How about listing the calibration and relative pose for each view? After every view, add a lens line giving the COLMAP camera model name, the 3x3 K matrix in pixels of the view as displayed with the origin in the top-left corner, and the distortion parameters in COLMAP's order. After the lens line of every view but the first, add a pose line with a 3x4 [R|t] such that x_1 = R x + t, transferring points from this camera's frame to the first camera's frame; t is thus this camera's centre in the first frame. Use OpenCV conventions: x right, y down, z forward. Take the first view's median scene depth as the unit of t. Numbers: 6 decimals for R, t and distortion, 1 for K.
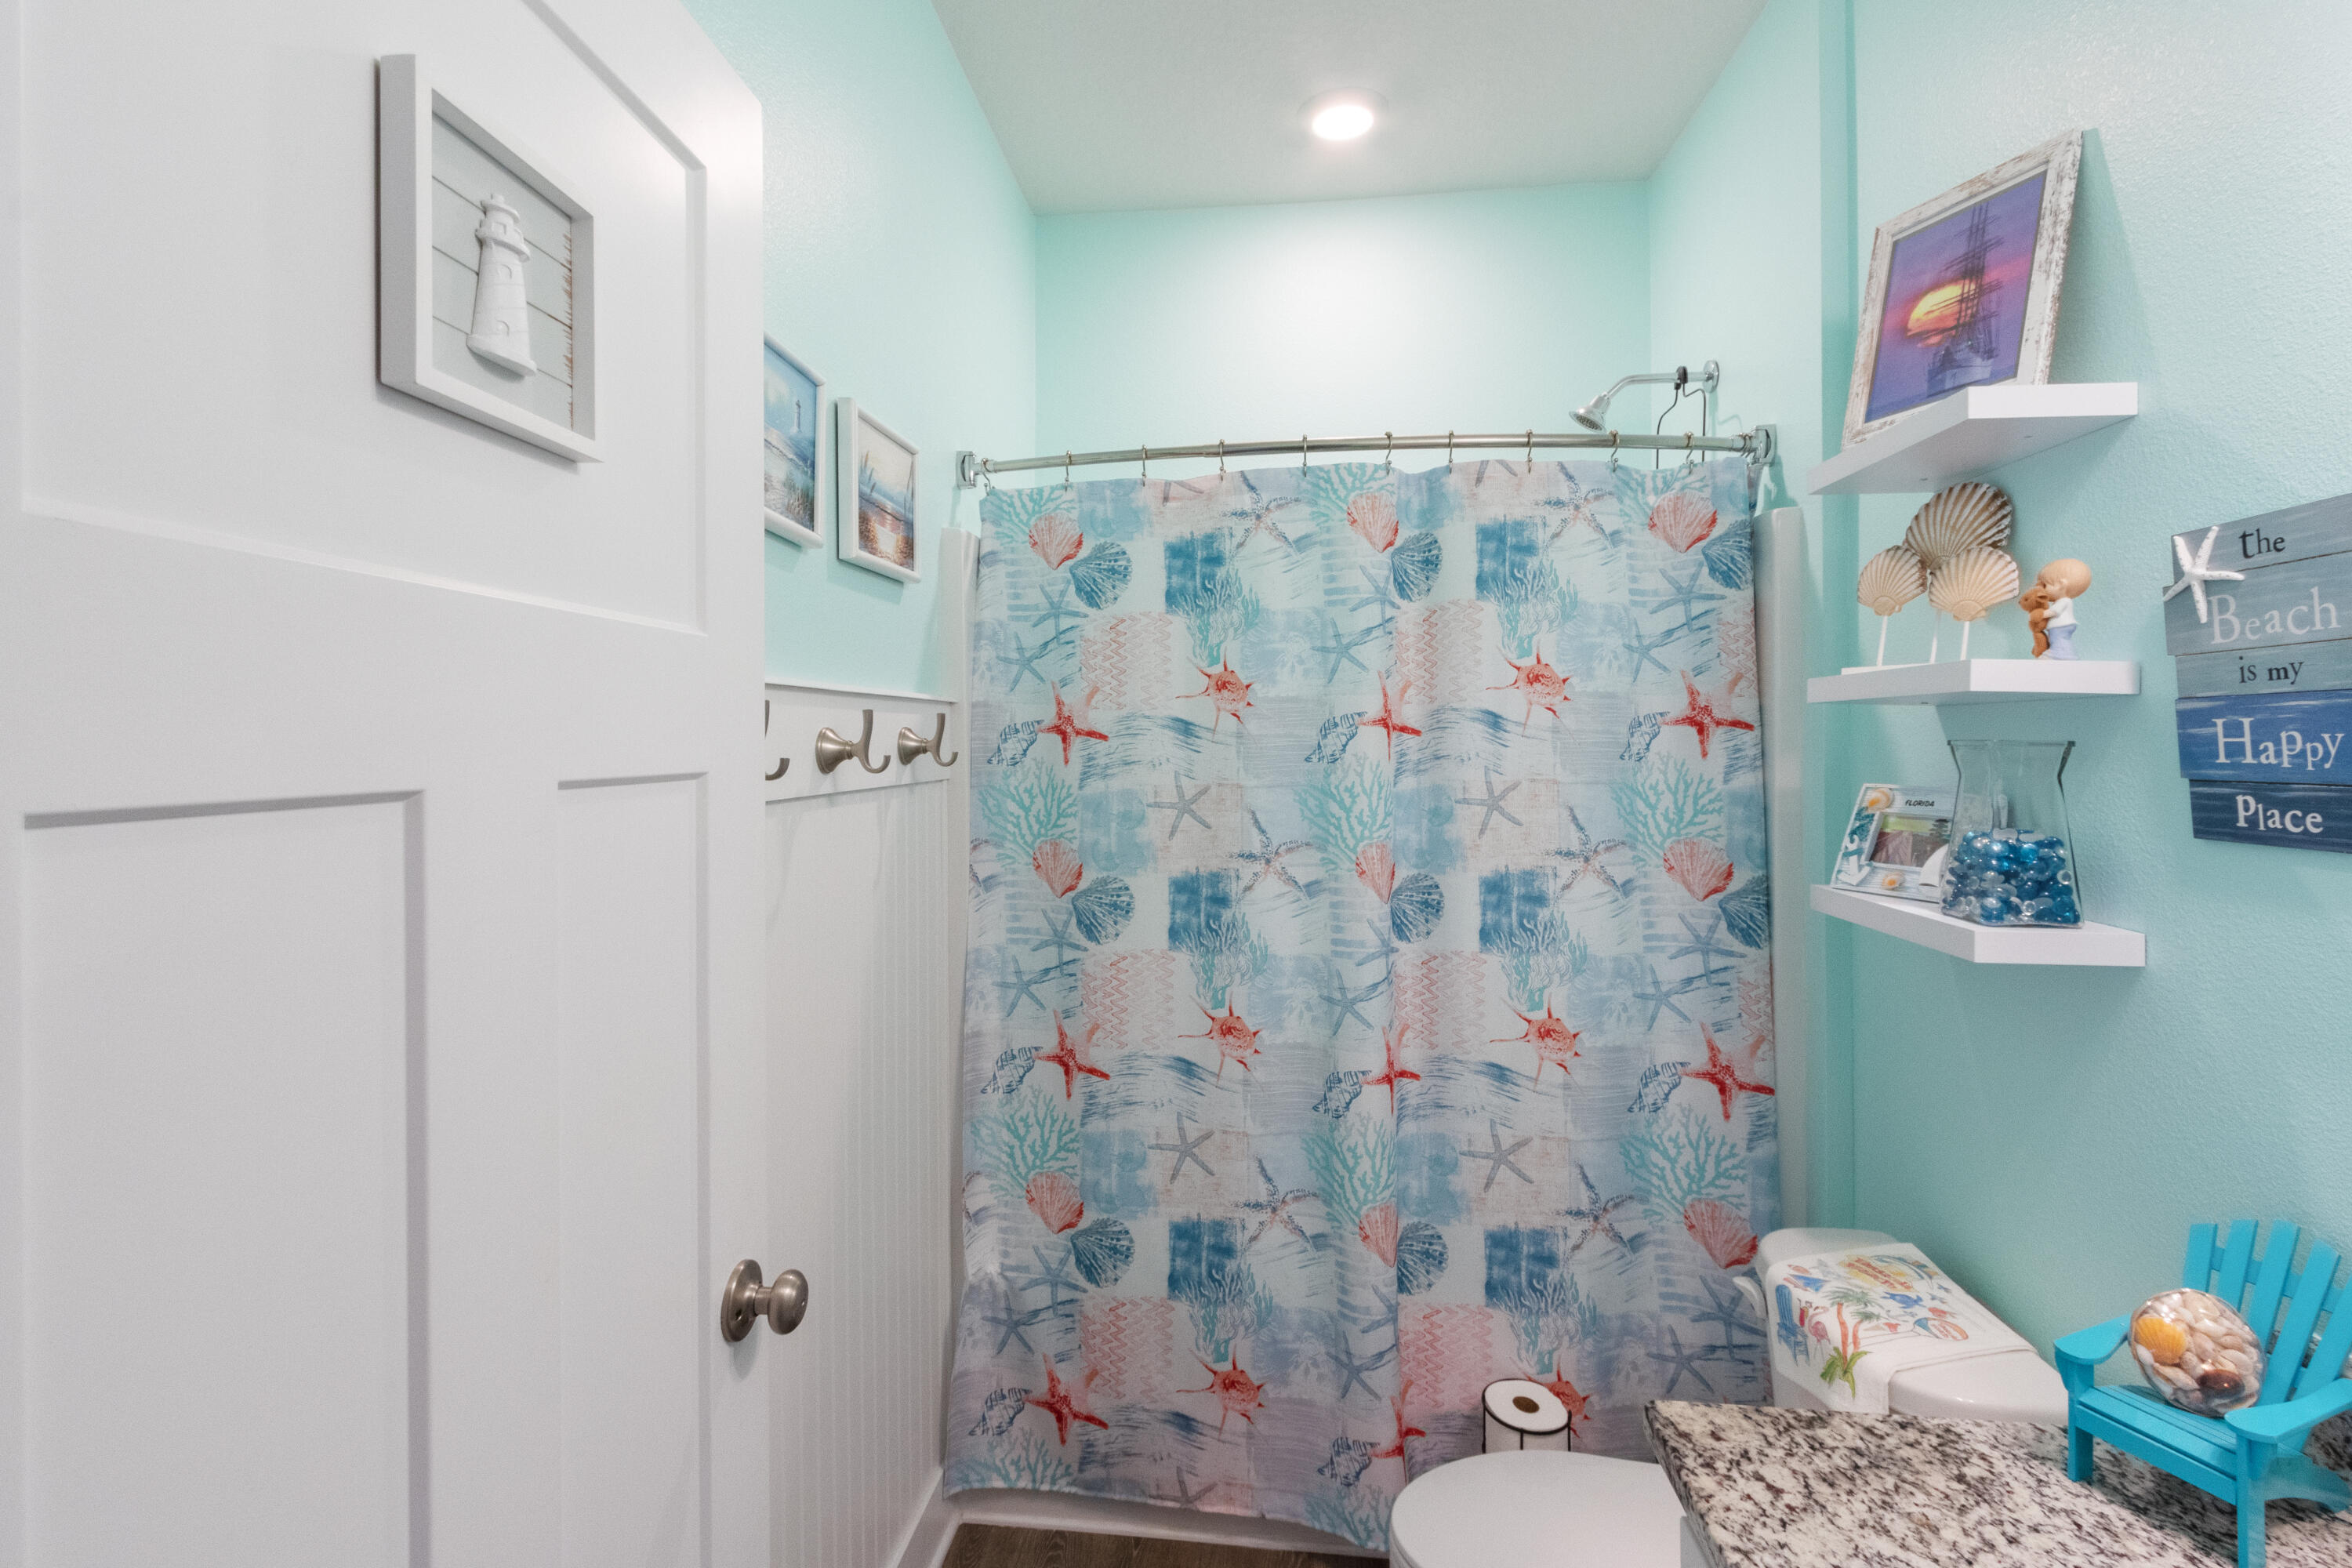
lens RADIAL K [[1142.9, 0, 1188.3], [0, 1142.9, 728.2], [0, 0, 1]] dist [0.004271, -0.000278]
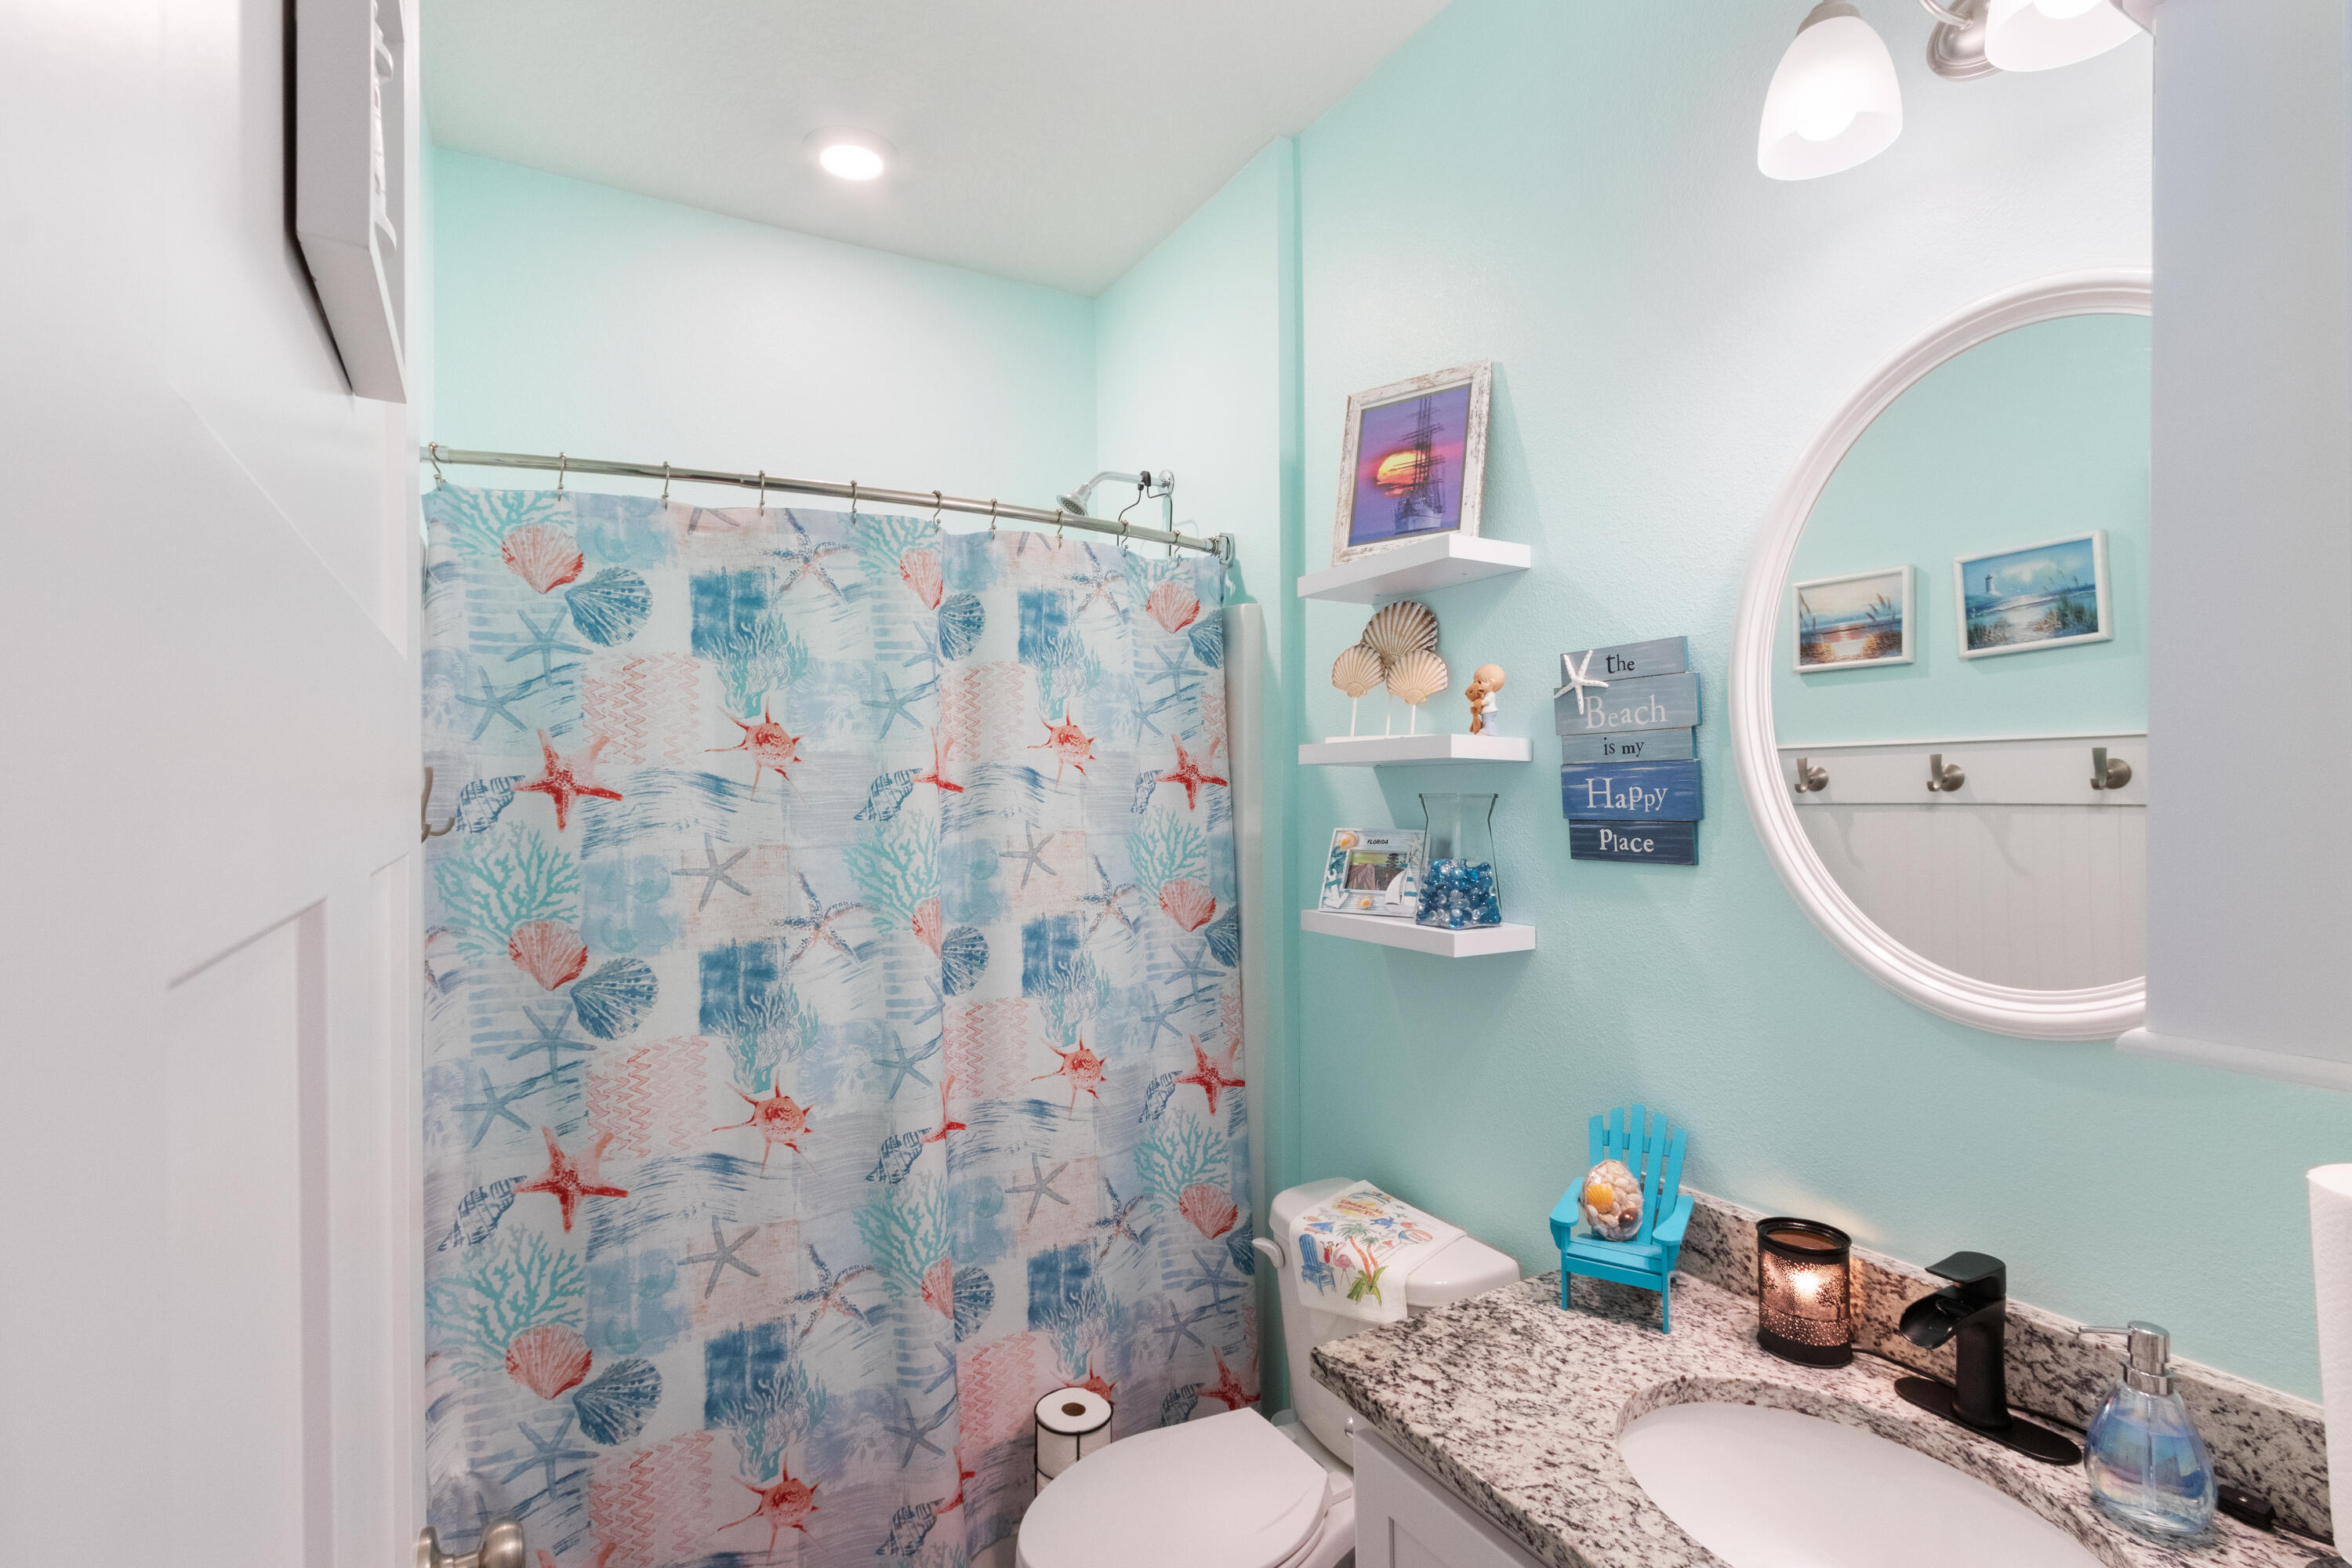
lens RADIAL K [[1113.9, 0, 1177.0], [0, 1113.9, 778.1], [0, 0, 1]] dist [0.006620, 0.001911]
pose [[0.806575, 0.001335, 0.591131, -0.239096], [0.000609, 0.999995, -0.003089, -0.002785], [-0.591132, 0.002852, 0.806570, 0.084886]]
